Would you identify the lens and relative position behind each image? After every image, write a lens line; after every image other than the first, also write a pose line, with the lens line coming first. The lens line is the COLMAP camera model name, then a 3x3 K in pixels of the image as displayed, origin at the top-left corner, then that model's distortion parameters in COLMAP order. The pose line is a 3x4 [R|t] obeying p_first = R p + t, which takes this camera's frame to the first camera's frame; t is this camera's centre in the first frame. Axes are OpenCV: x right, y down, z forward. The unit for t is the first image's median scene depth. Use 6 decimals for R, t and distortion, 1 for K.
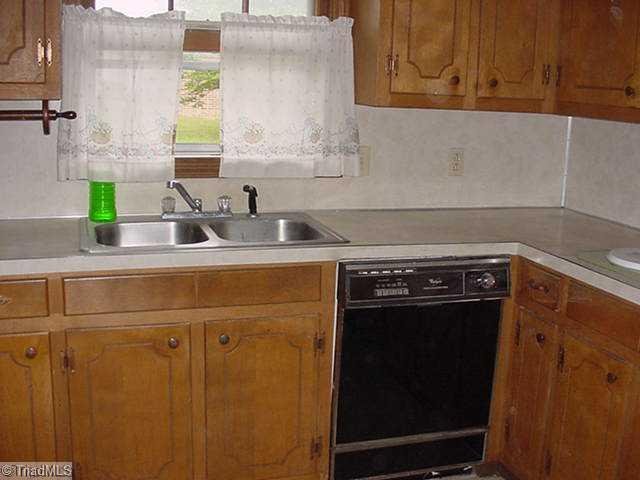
lens RADIAL K [[778.3, 0, 320.0], [0, 778.3, 240.0], [0, 0, 1]] dist [-0.171199, 0.041900]
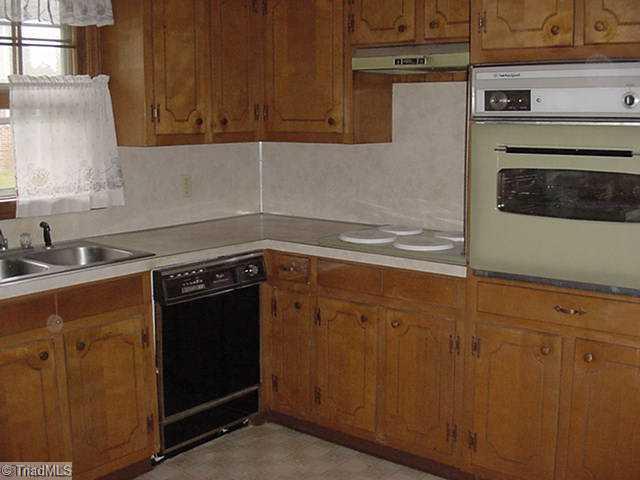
lens RADIAL K [[778.3, 0, 320.0], [0, 778.3, 240.0], [0, 0, 1]] dist [-0.171199, 0.041900]
pose [[0.842540, -0.124547, 0.524036, -0.355455], [0.141897, 0.989856, 0.007117, 0.007529], [-0.519607, 0.068362, 0.851666, -0.191077]]
